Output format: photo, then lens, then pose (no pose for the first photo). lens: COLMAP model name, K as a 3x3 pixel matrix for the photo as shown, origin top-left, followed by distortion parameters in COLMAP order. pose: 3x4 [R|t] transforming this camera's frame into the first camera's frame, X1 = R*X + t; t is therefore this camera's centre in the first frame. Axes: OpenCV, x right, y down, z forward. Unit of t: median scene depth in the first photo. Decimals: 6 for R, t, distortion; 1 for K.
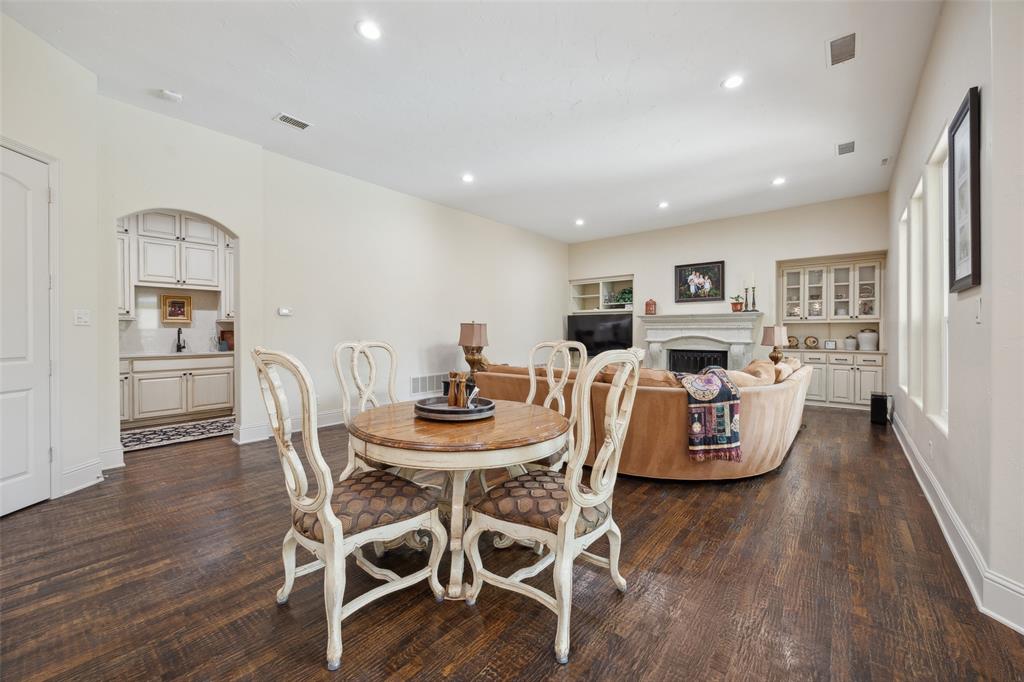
lens RADIAL K [[397.3, 0, 510.1], [0, 397.3, 332.5], [0, 0, 1]] dist [-0.001158, -0.000363]
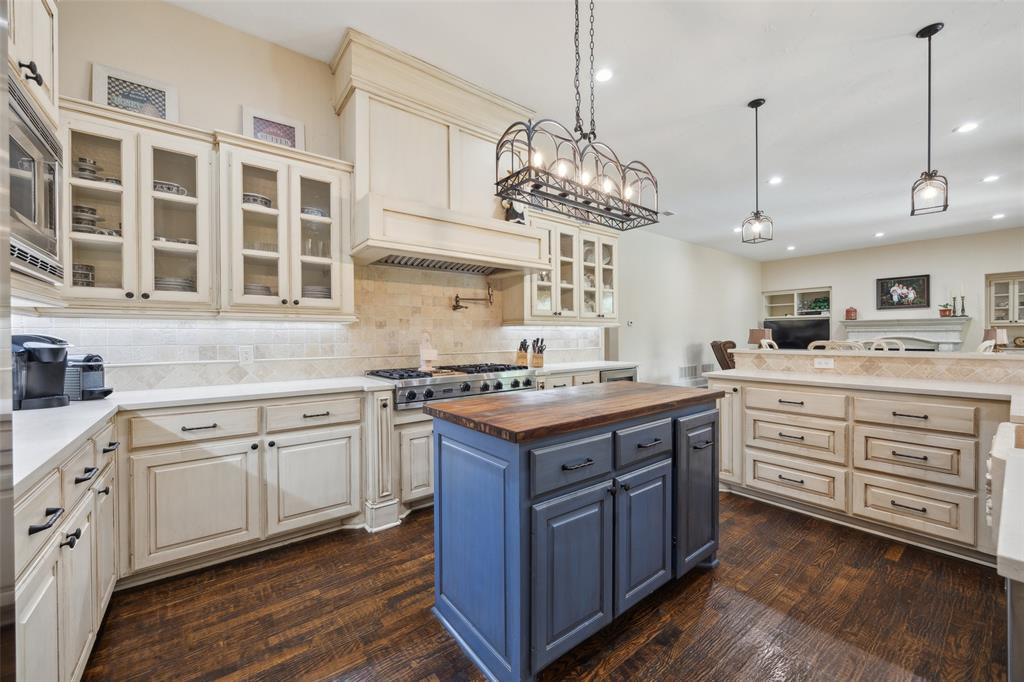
lens RADIAL K [[397.3, 0, 510.1], [0, 397.3, 332.5], [0, 0, 1]] dist [-0.001158, -0.000363]
pose [[0.978197, -0.006893, -0.207562, -0.444015], [0.004385, 0.999912, -0.012539, 0.004228], [0.207631, 0.011355, 0.978141, -0.426253]]
